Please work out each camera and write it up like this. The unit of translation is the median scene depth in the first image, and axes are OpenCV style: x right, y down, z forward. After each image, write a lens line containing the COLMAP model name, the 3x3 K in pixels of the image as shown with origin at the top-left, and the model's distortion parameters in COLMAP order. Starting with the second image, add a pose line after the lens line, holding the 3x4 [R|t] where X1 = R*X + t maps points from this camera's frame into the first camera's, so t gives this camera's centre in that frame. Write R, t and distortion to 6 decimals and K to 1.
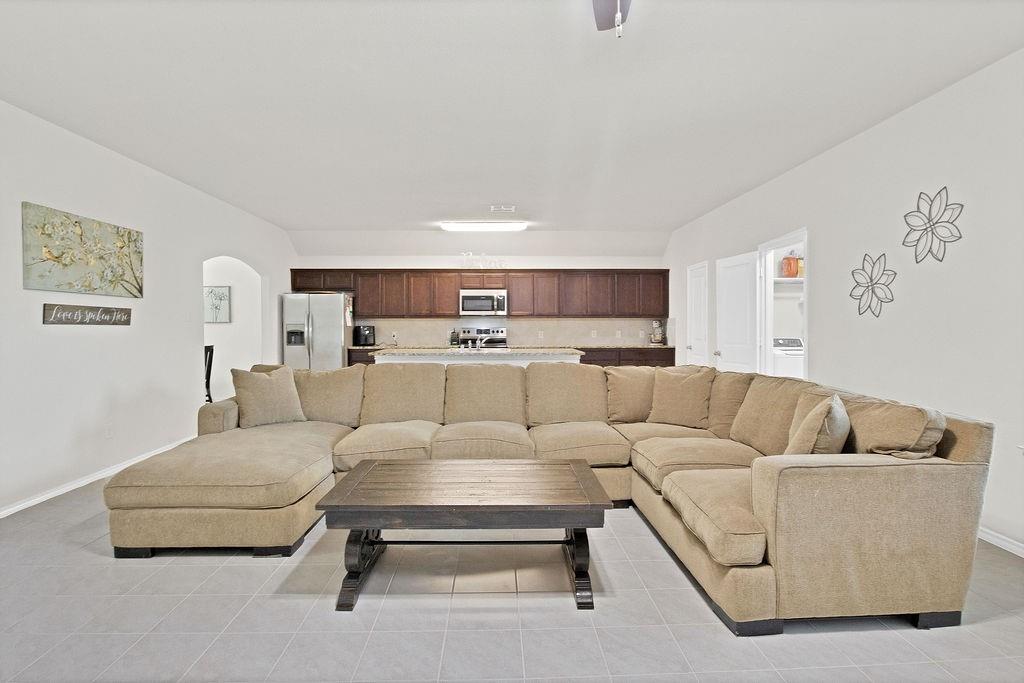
lens RADIAL K [[525.0, 0, 530.2], [0, 525.0, 328.0], [0, 0, 1]] dist [-0.035078, 0.006166]
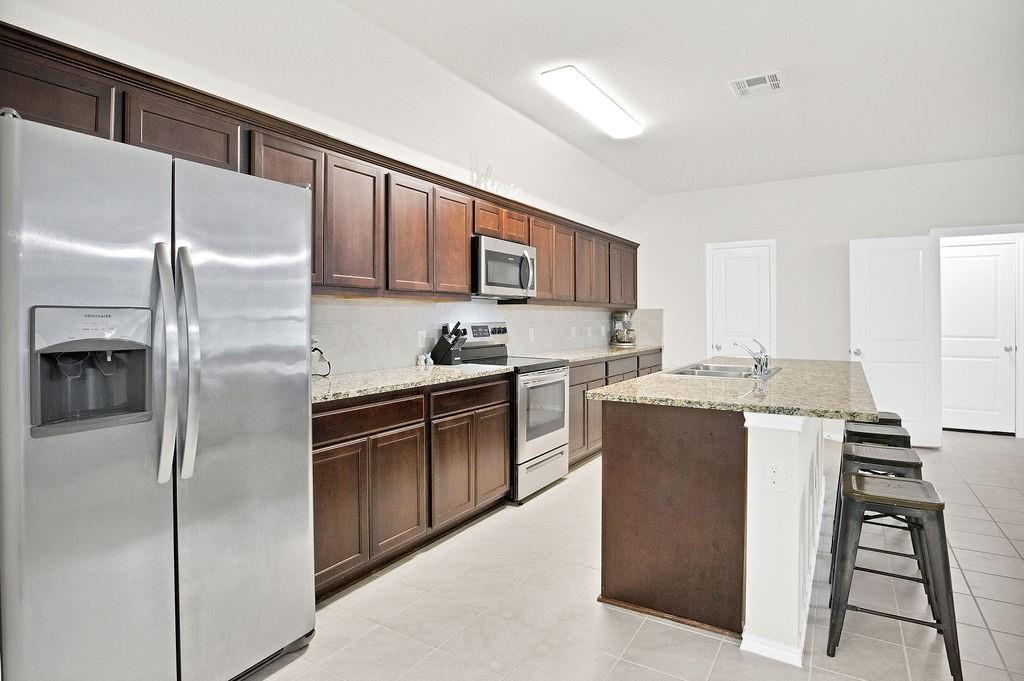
lens RADIAL K [[525.0, 0, 528.8], [0, 525.0, 318.8], [0, 0, 1]] dist [-0.035078, 0.006166]
pose [[0.575101, 0.000619, 0.818082, -0.468200], [0.002477, 0.999994, -0.002497, -0.002482], [-0.818079, 0.003463, 0.575096, 0.719892]]
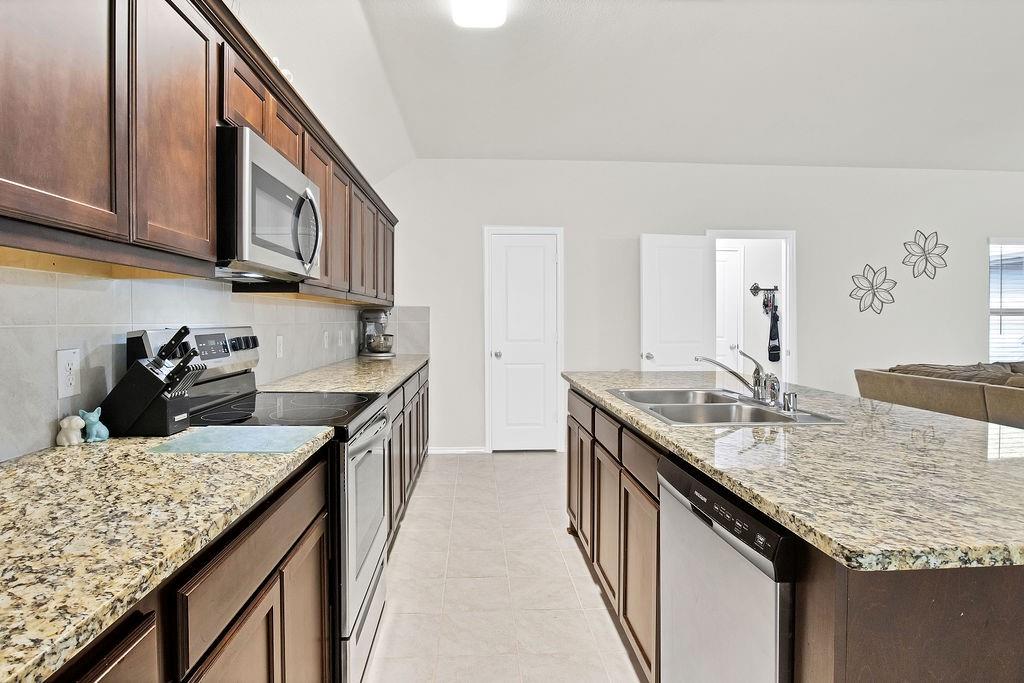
lens RADIAL K [[525.0, 0, 494.9], [0, 525.0, 327.1], [0, 0, 1]] dist [-0.035078, 0.006166]
pose [[0.036391, -0.012157, 0.999264, -0.316855], [0.002082, 0.999925, 0.012090, -0.002937], [-0.999335, 0.001640, 0.036414, 0.906087]]
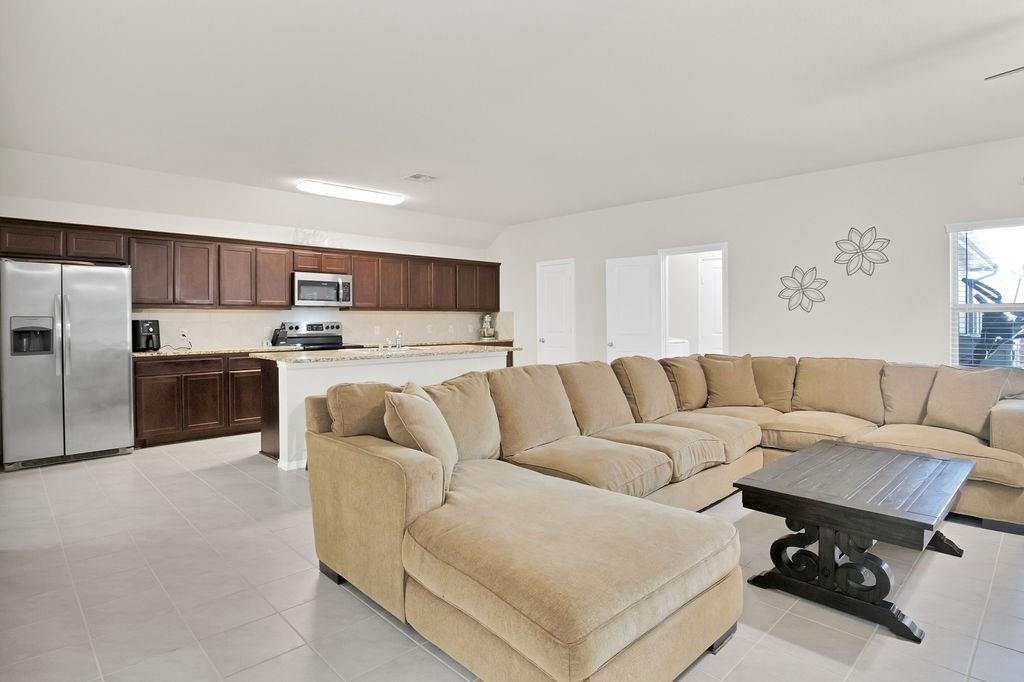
lens RADIAL K [[525.0, 0, 527.2], [0, 525.0, 321.4], [0, 0, 1]] dist [-0.035078, 0.006166]
pose [[0.744962, -0.004037, 0.667094, -0.386649], [0.004397, 0.999990, 0.001142, -0.000734], [-0.667092, 0.002082, 0.744972, 0.218157]]
